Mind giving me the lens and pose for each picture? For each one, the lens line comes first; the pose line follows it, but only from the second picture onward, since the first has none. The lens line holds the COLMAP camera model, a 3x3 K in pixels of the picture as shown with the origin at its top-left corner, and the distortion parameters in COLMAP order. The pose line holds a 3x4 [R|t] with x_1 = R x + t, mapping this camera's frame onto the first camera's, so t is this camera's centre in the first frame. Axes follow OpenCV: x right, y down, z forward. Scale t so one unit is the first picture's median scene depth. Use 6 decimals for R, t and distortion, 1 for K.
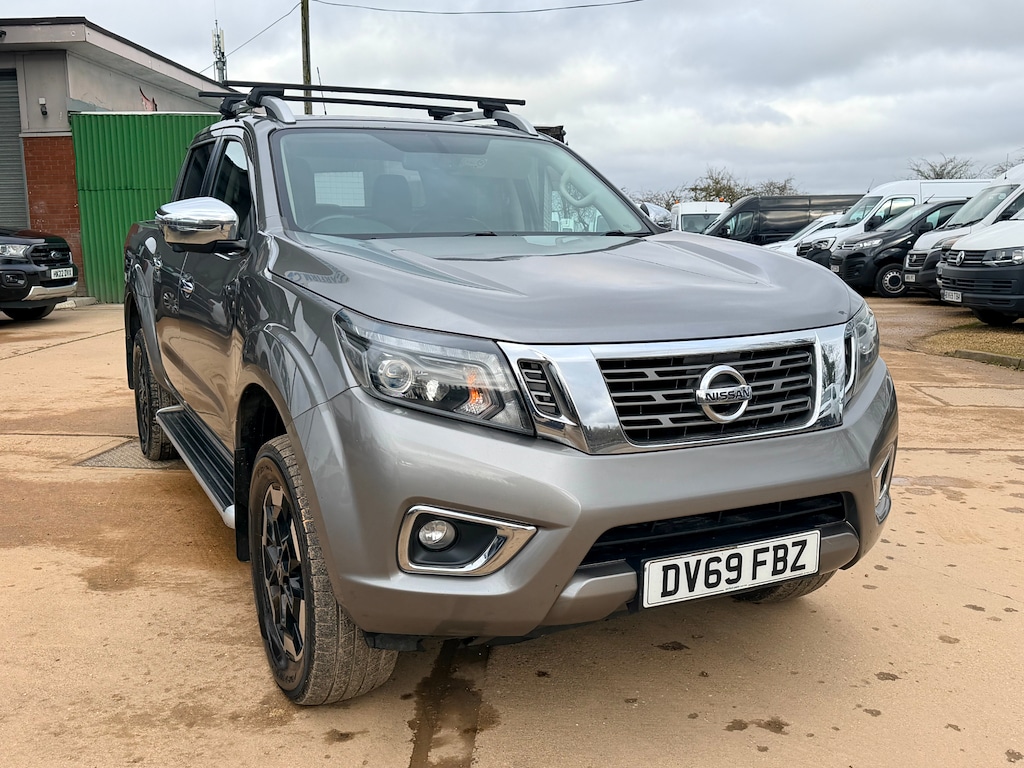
lens RADIAL K [[970.0, 0, 512.9], [0, 970.0, 380.0], [0, 0, 1]] dist [0.159987, -0.309413]
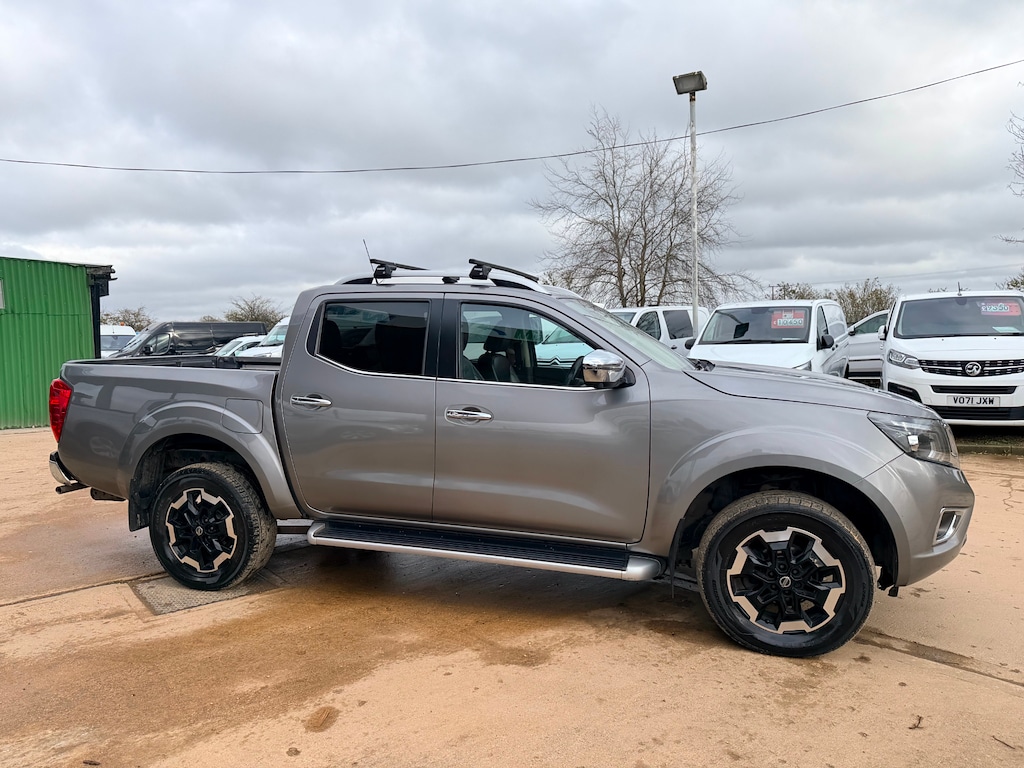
lens RADIAL K [[713.0, 0, 499.4], [0, 713.0, 394.1], [0, 0, 1]] dist [0.038747, -0.047261]
pose [[0.698033, -0.067130, 0.712912, -1.426173], [0.124751, 0.991771, -0.028759, -0.136715], [-0.705115, 0.109011, 0.700664, 0.496653]]
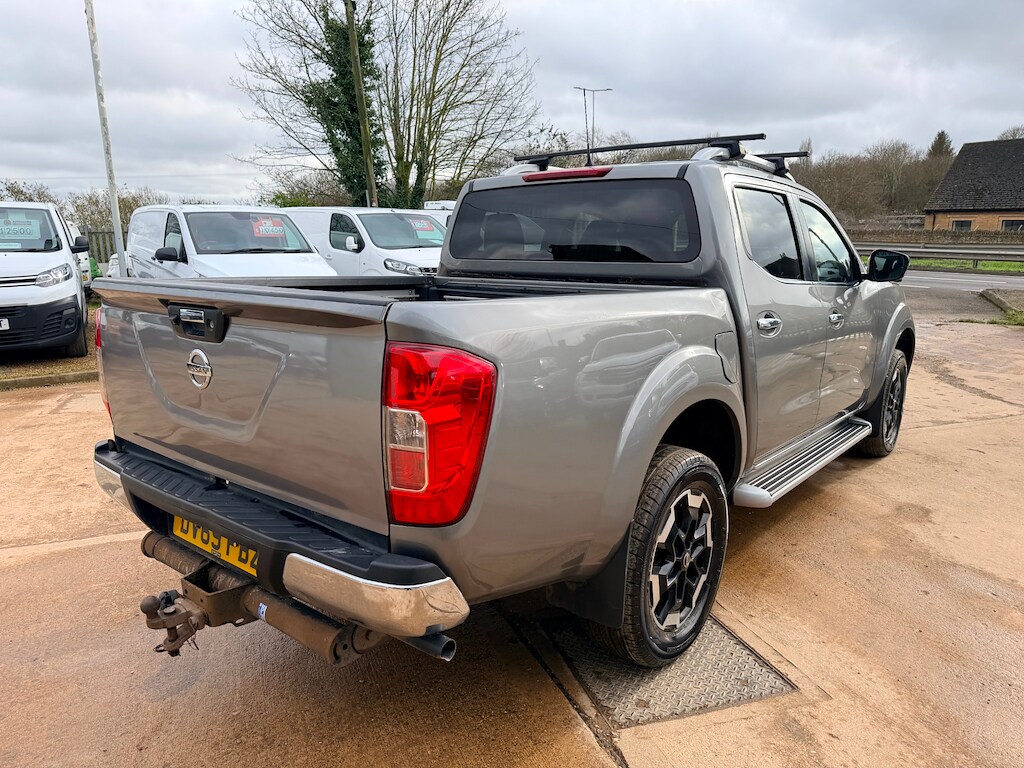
lens RADIAL K [[724.1, 0, 512.2], [0, 724.1, 383.5], [0, 0, 1]] dist [0.066714, -0.093662]
pose [[-0.415468, -0.172881, 0.893028, -1.505740], [0.145429, 0.956518, 0.252831, -0.464782], [-0.897907, 0.234915, -0.372261, 2.601862]]
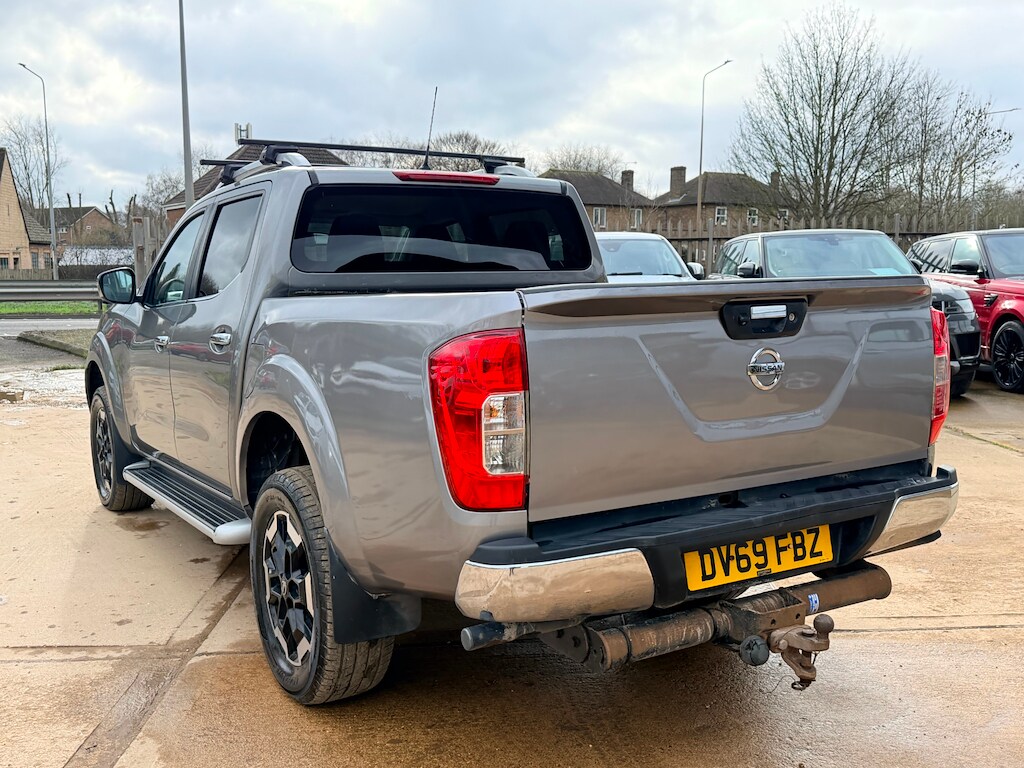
lens RADIAL K [[995.9, 0, 516.9], [0, 995.9, 386.8], [0, 0, 1]] dist [0.173705, -0.353639]
pose [[-0.995855, 0.025474, -0.087311, -0.357518], [0.000952, 0.962842, 0.270063, -0.584169], [0.090947, 0.268861, -0.958876, 3.536315]]
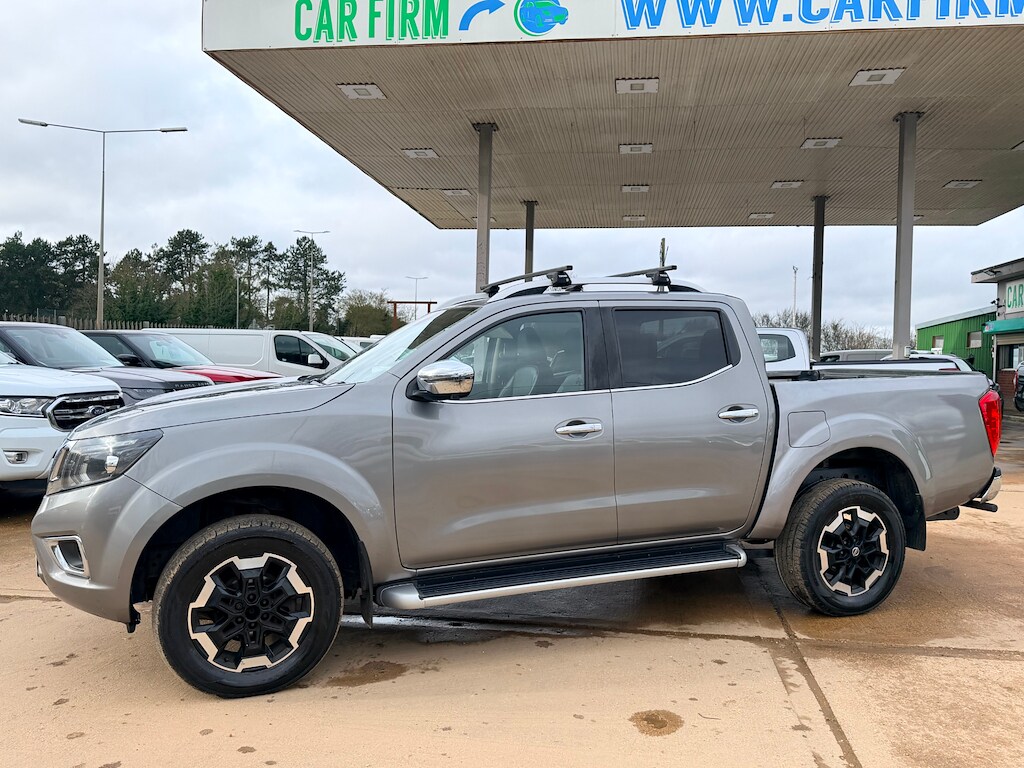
lens RADIAL K [[825.7, 0, 515.2], [0, 825.7, 392.6], [0, 0, 1]] dist [0.110188, -0.177614]
pose [[-0.094872, 0.045650, -0.994442, 1.597269], [-0.163092, 0.984738, 0.060764, -0.329570], [0.982039, 0.167950, -0.085979, 1.799474]]
